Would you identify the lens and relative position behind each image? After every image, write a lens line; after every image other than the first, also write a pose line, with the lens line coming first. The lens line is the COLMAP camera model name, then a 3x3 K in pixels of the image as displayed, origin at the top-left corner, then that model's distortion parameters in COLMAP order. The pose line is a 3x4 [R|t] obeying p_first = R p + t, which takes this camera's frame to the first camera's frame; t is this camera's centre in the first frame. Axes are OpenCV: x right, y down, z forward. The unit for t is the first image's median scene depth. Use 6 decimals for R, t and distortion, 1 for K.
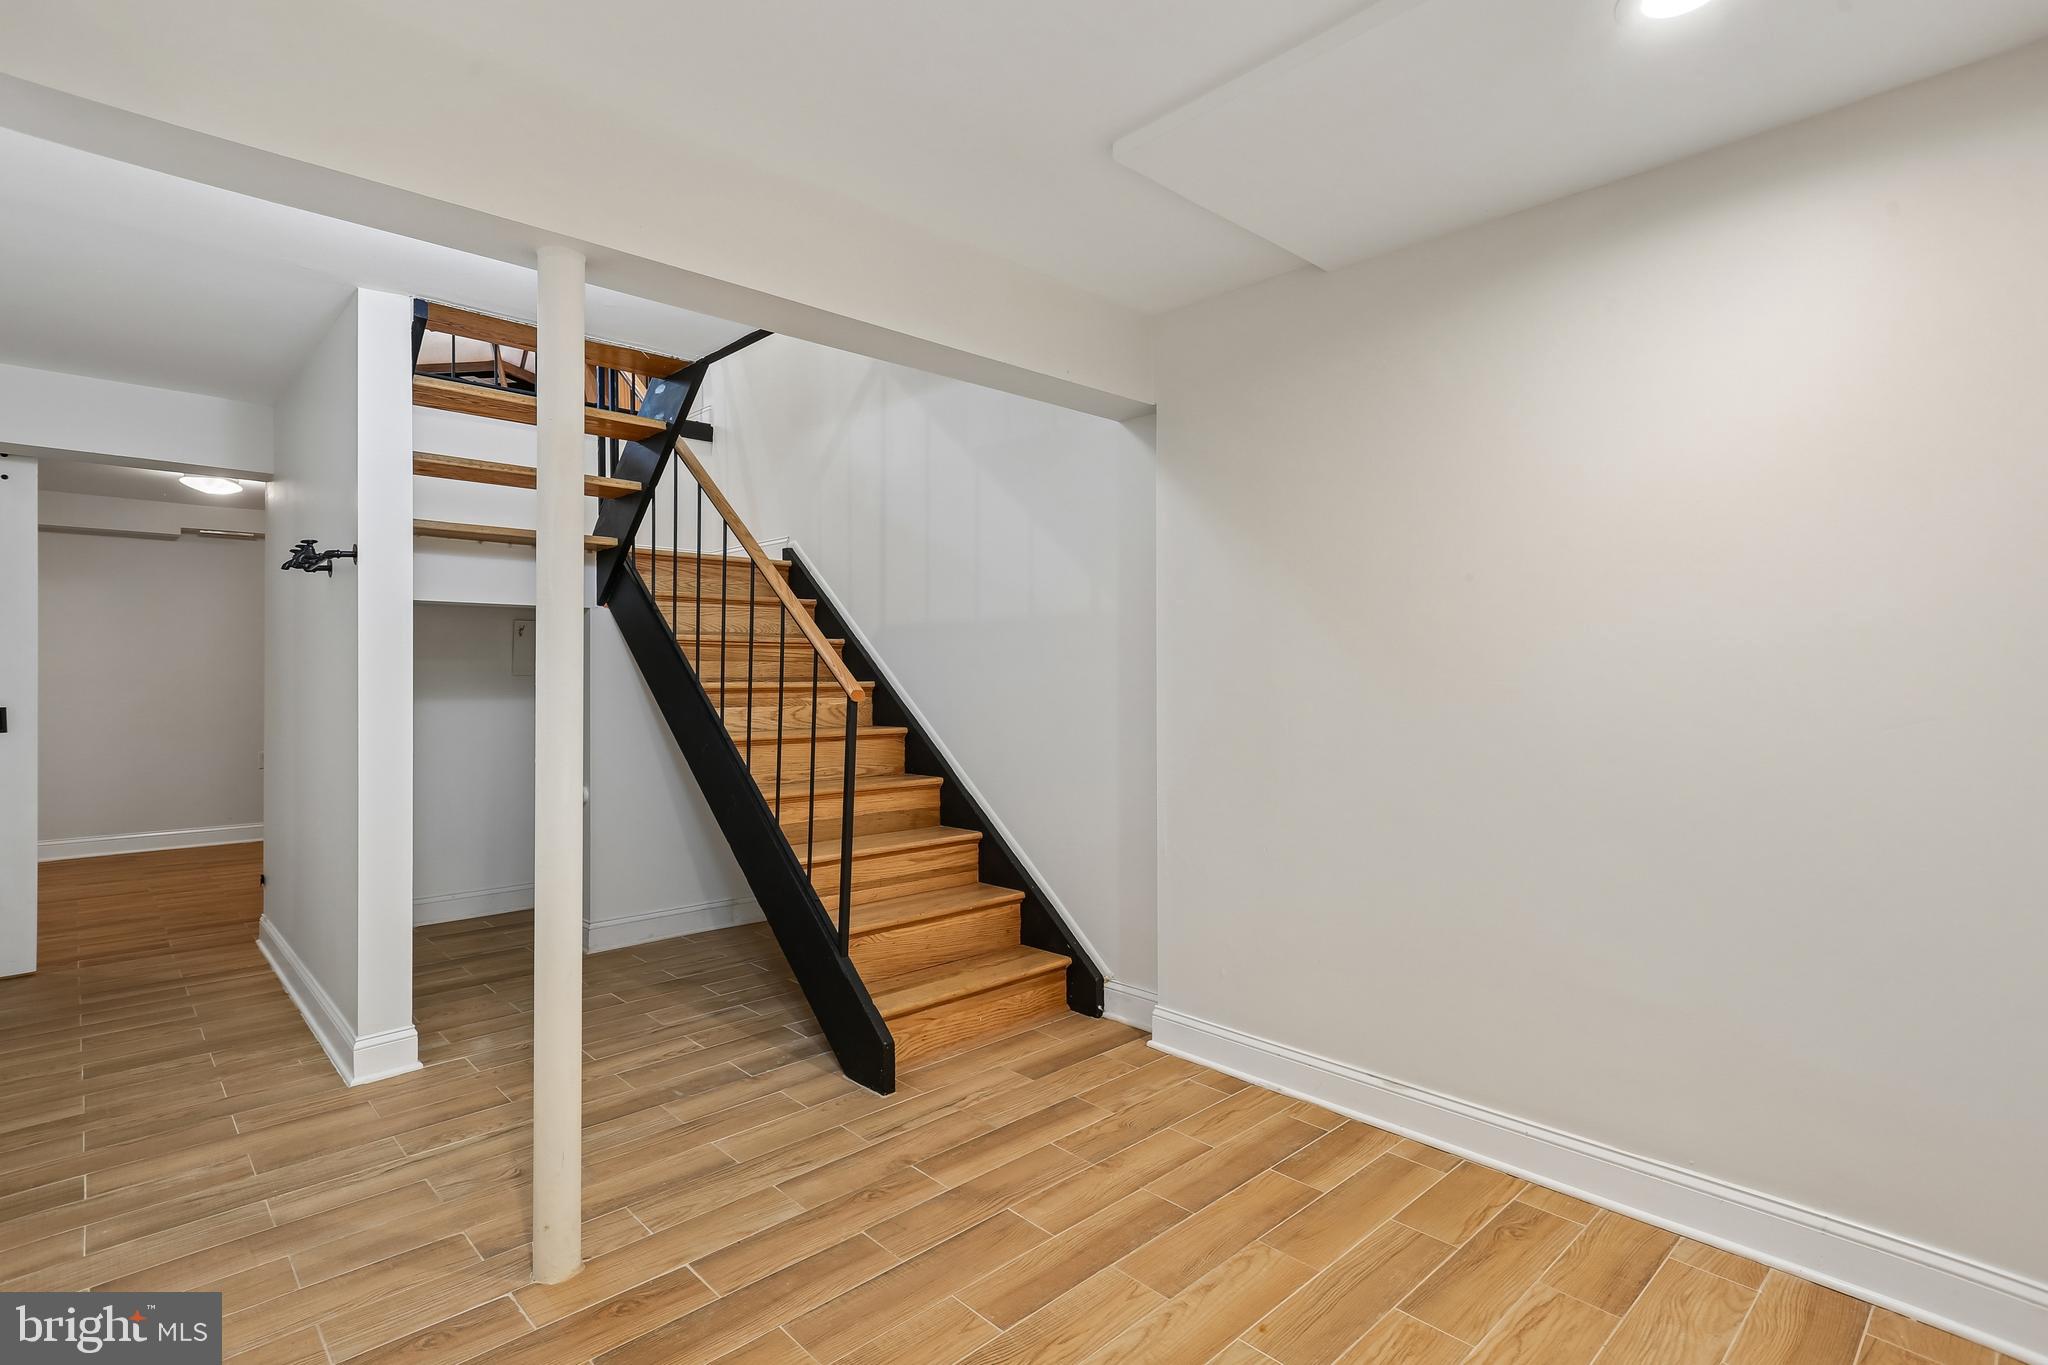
lens RADIAL K [[991.9, 0, 1014.2], [0, 991.9, 666.2], [0, 0, 1]] dist [-0.003634, 0.008318]
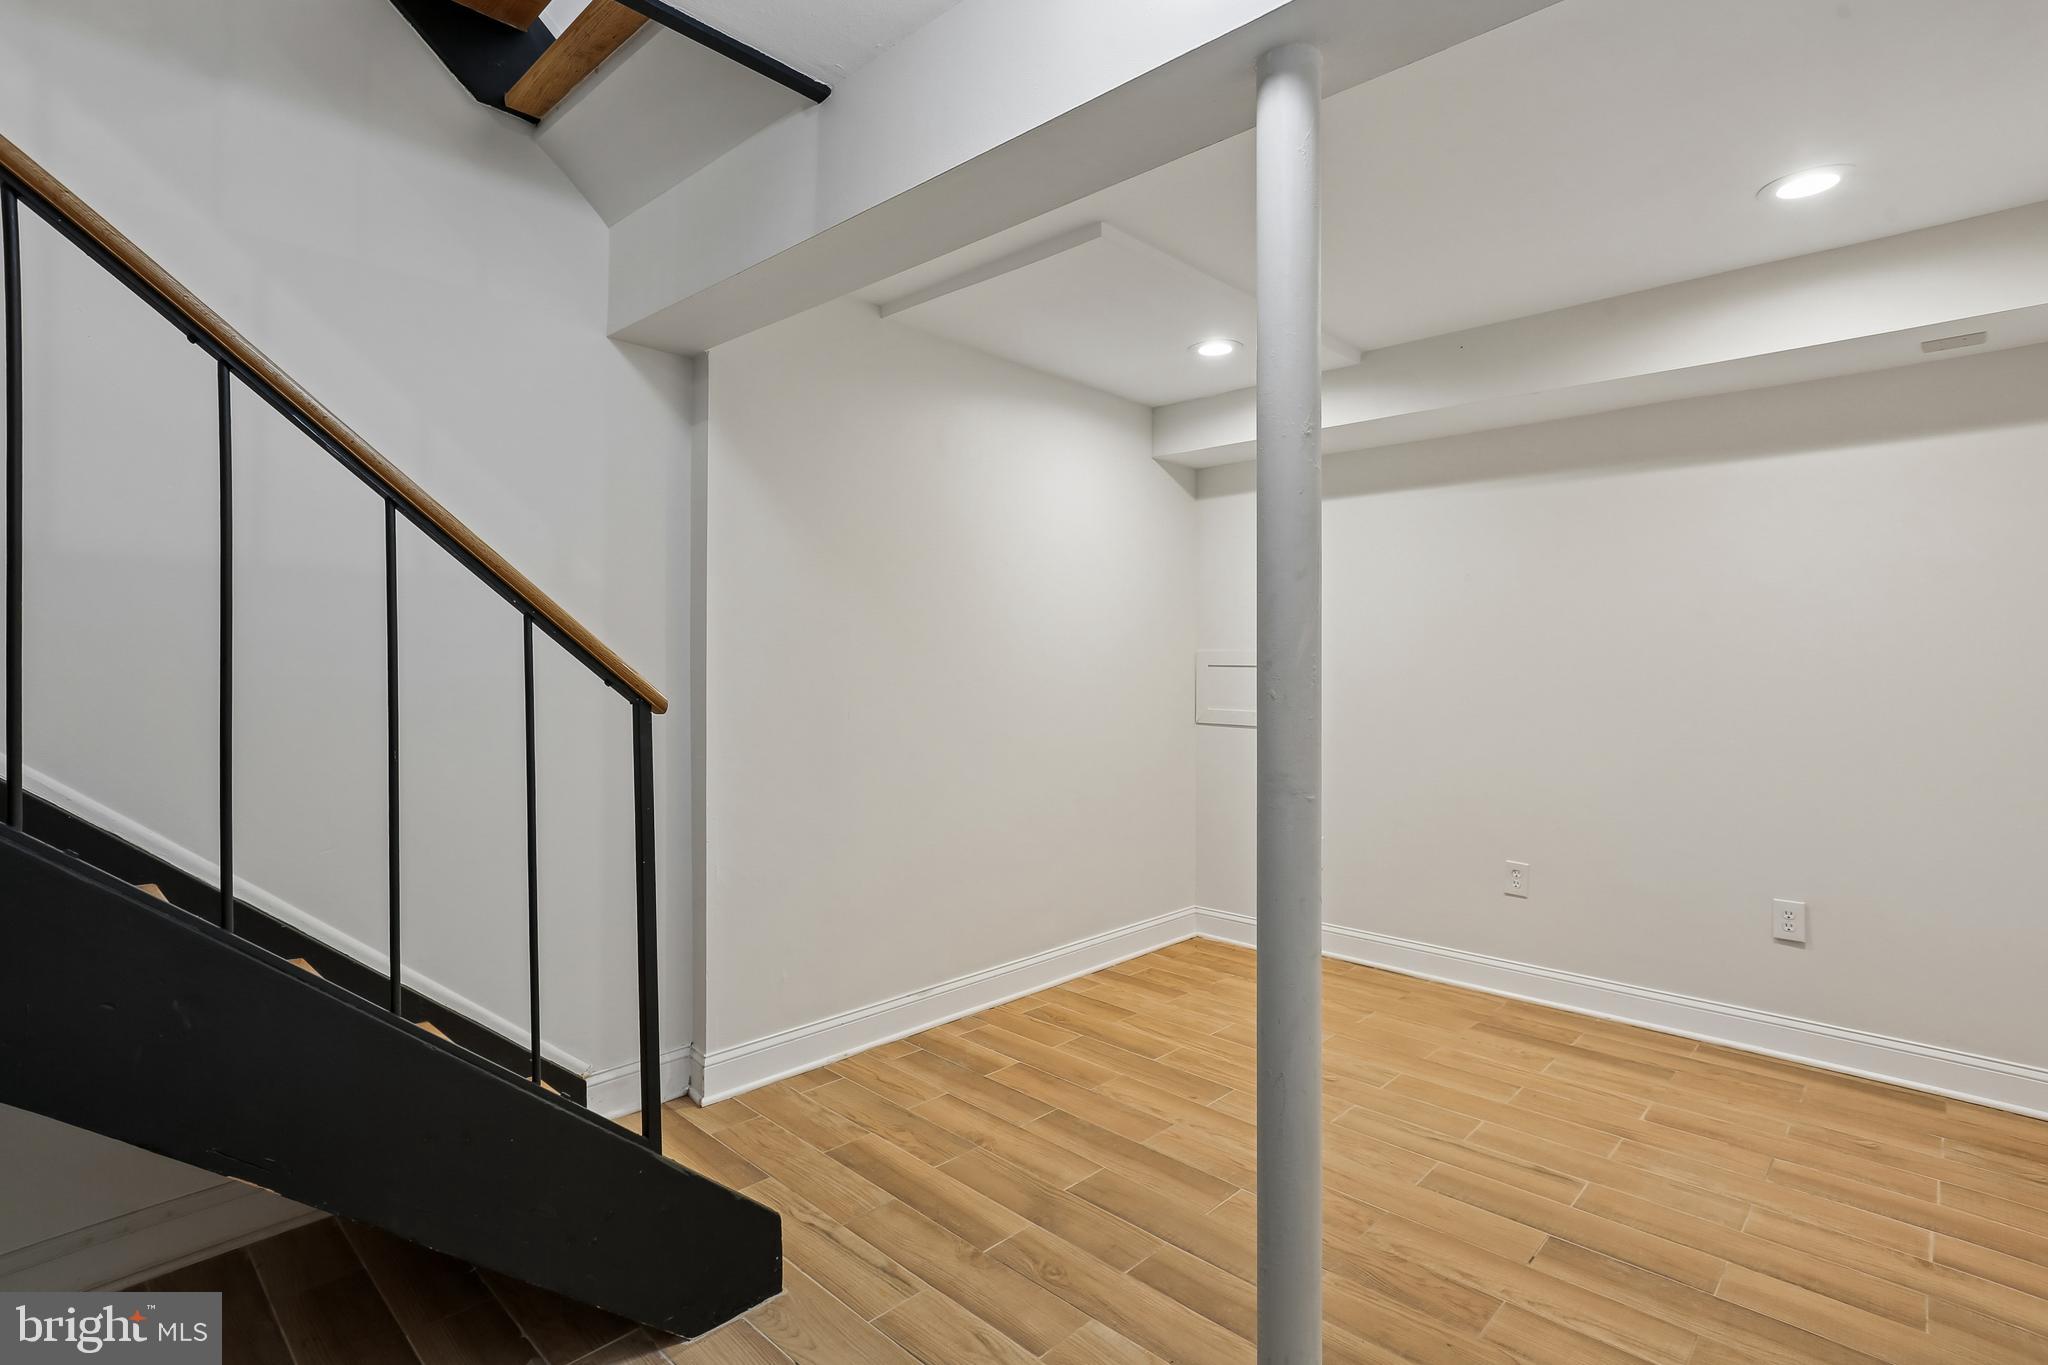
lens RADIAL K [[991.9, 0, 1014.2], [0, 991.9, 666.2], [0, 0, 1]] dist [-0.003634, 0.008318]
pose [[-0.043914, -0.005434, 0.999021, -0.933022], [-0.008638, 0.999950, 0.005059, -0.000915], [-0.998998, -0.008407, -0.043959, 0.998953]]
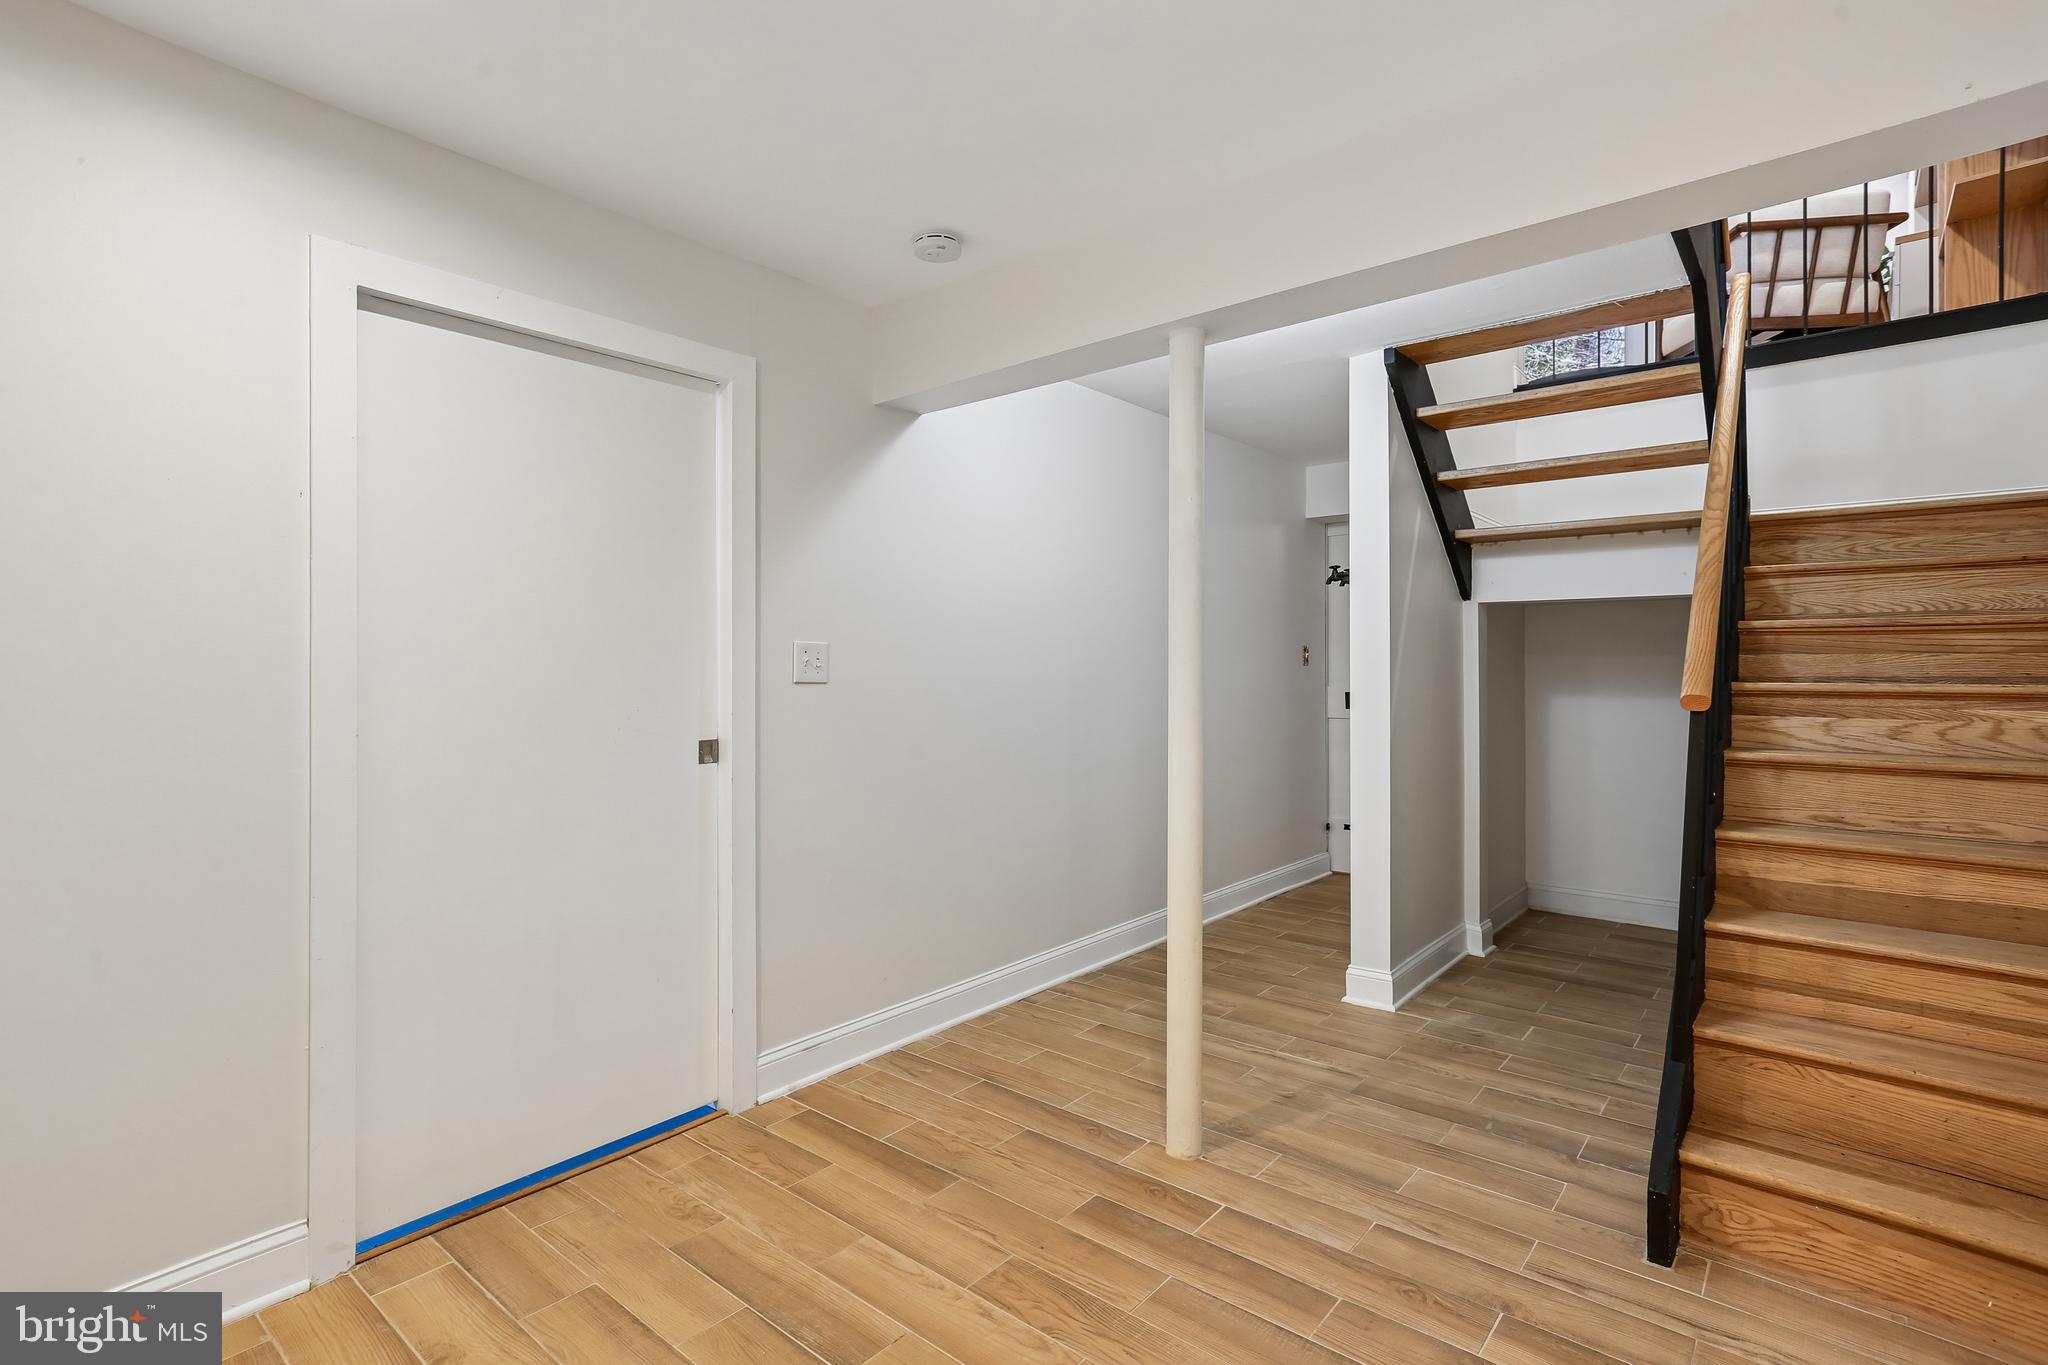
lens RADIAL K [[991.9, 0, 1014.2], [0, 991.9, 666.2], [0, 0, 1]] dist [-0.003634, 0.008318]
pose [[0.105035, 0.000793, -0.994468, 0.613333], [0.007413, 0.999971, 0.001580, -0.002782], [0.994441, -0.007538, 0.105026, 0.537181]]
